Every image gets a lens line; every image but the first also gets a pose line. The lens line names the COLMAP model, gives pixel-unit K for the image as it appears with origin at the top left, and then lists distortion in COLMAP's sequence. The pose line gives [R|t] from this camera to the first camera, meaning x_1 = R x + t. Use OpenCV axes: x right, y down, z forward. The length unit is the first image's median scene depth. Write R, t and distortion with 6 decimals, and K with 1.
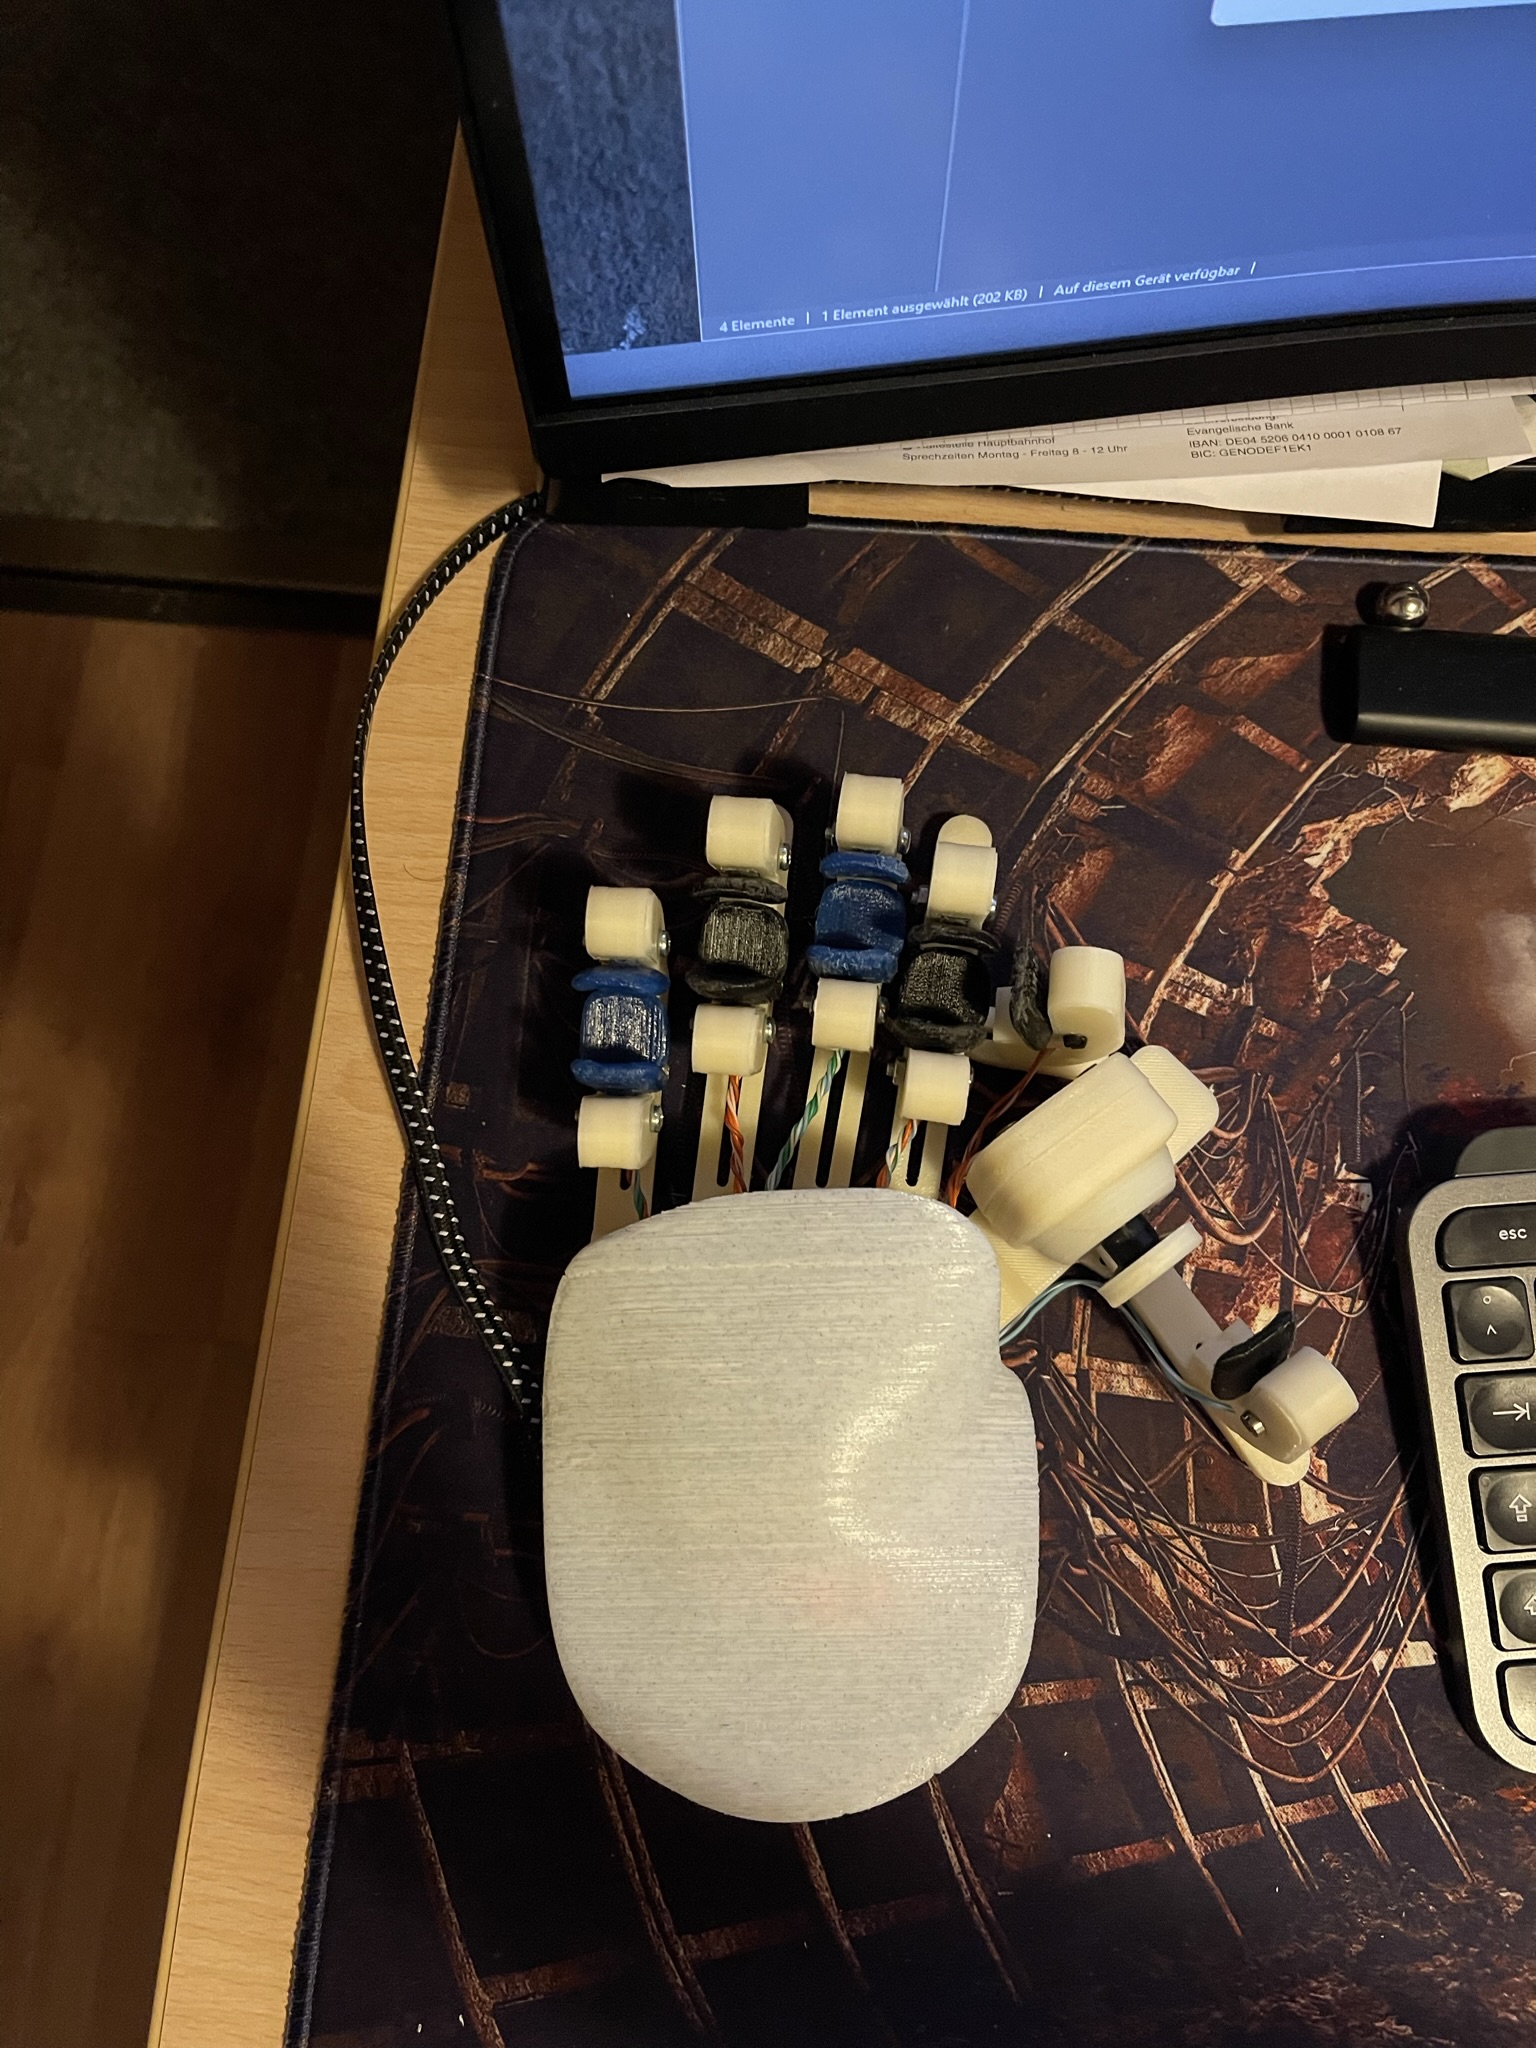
lens RADIAL K [[1548.0, 0, 768.0], [0, 1548.0, 1024.0], [0, 0, 1]] dist [0.035919, -0.041039]
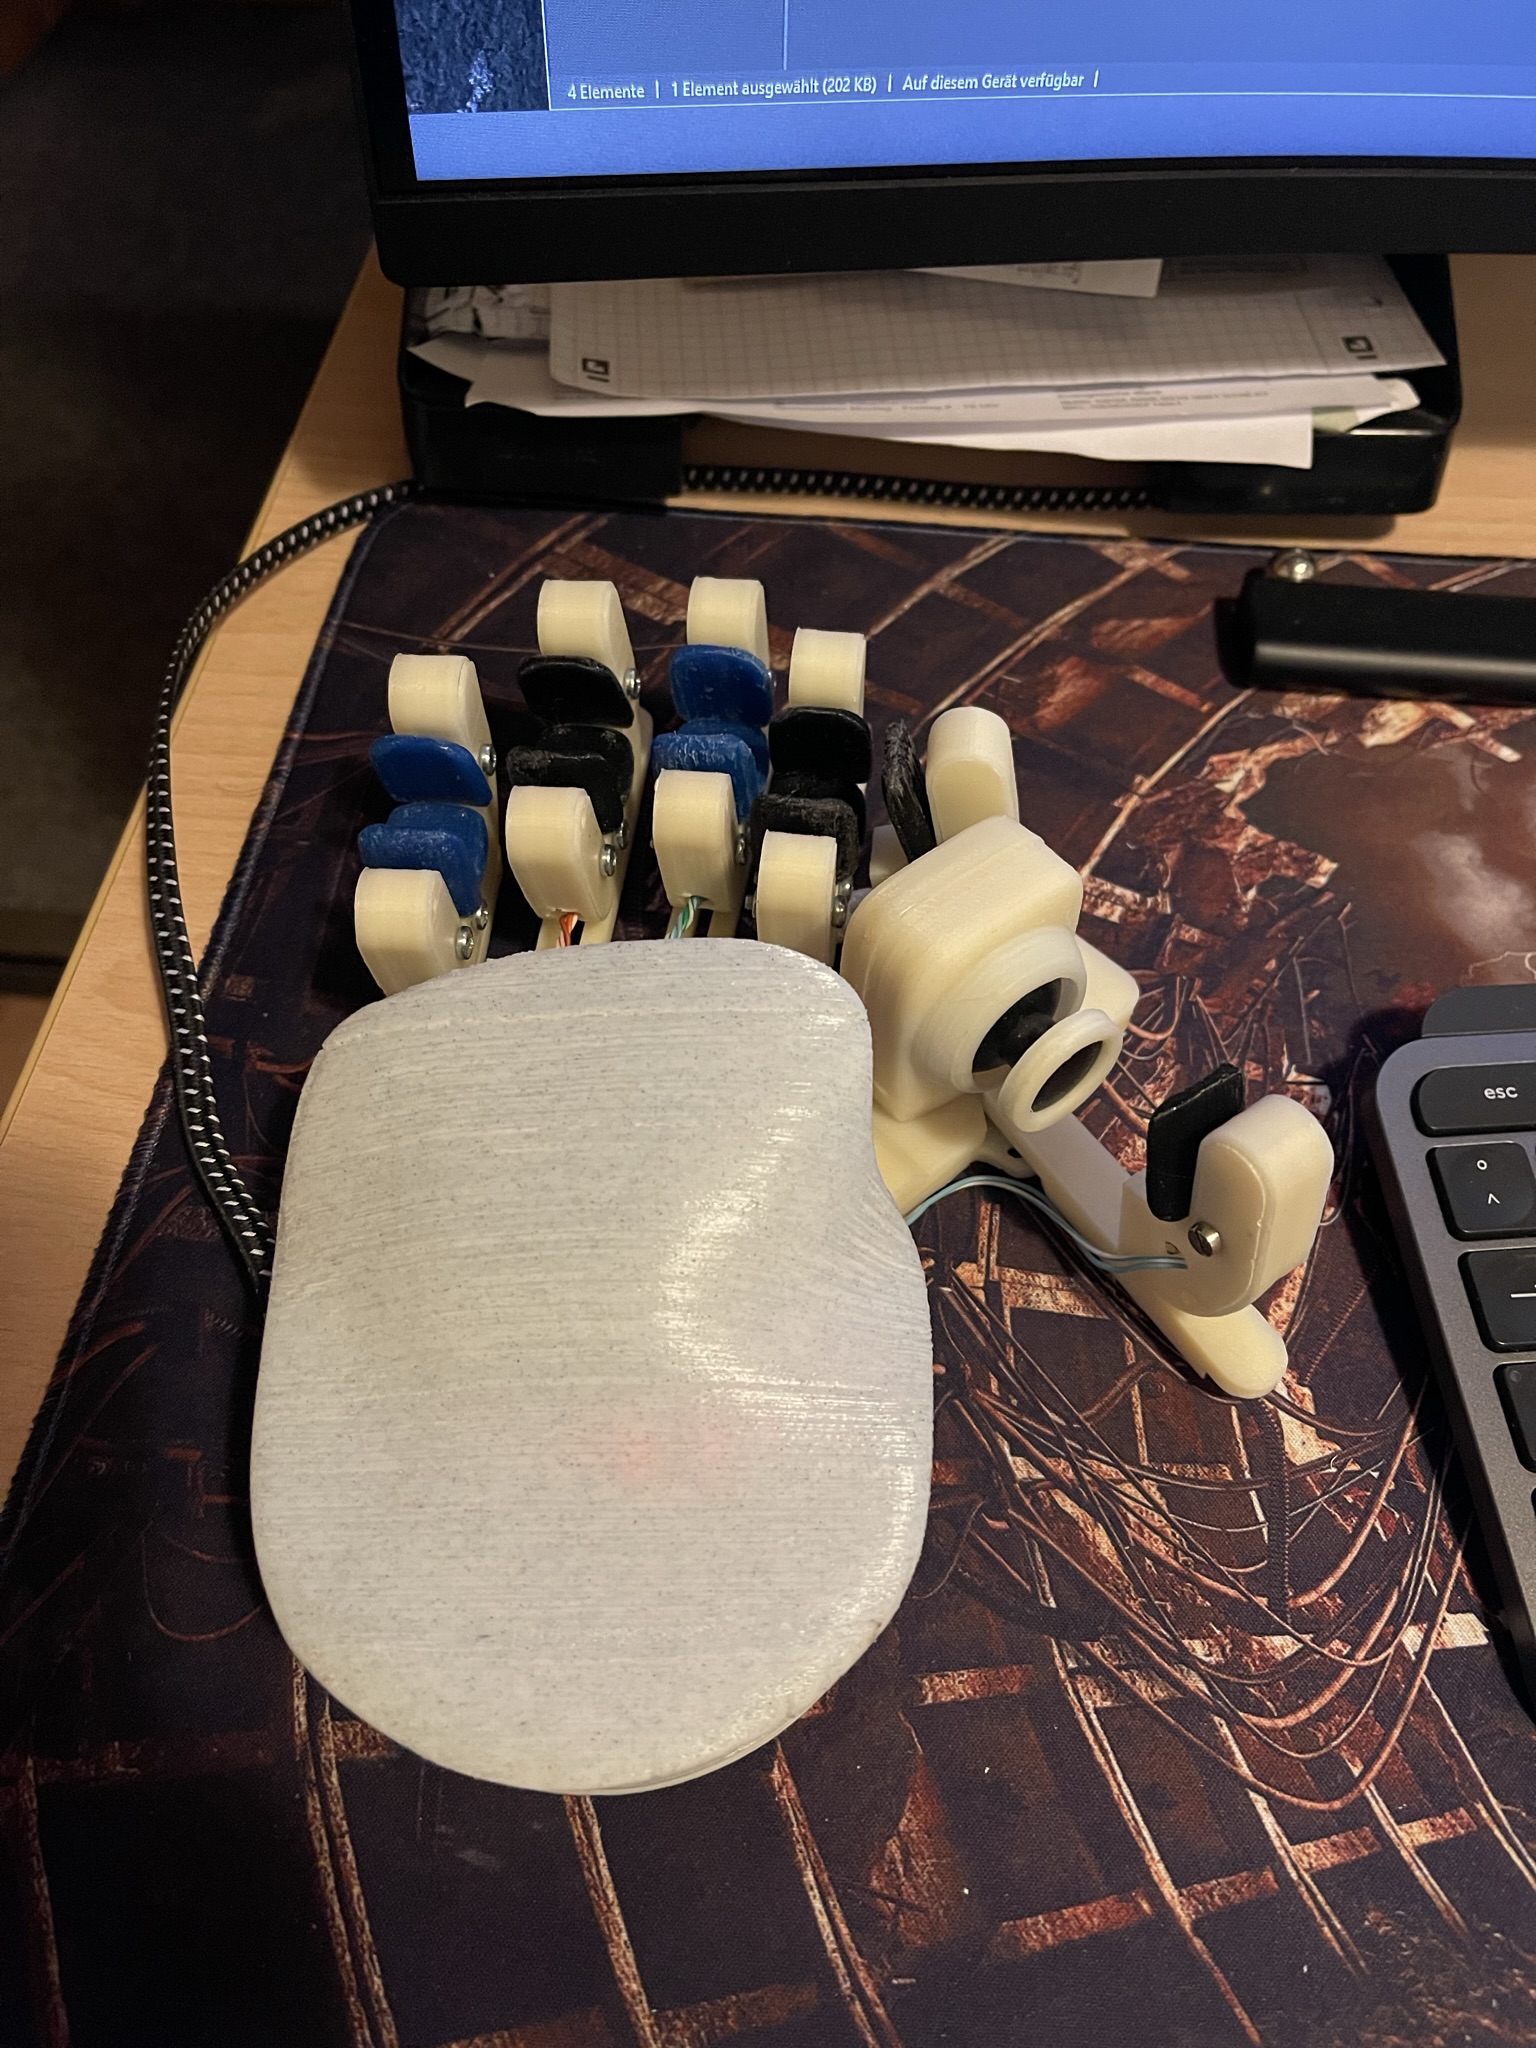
lens RADIAL K [[1559.2, 0, 768.0], [0, 1559.2, 1024.0], [0, 0, 1]] dist [0.041383, -0.066520]
pose [[0.999331, 0.017120, 0.032331, 0.063930], [-0.004807, 0.937526, -0.347882, 0.394419], [-0.036267, 0.347494, 0.936981, 0.226468]]
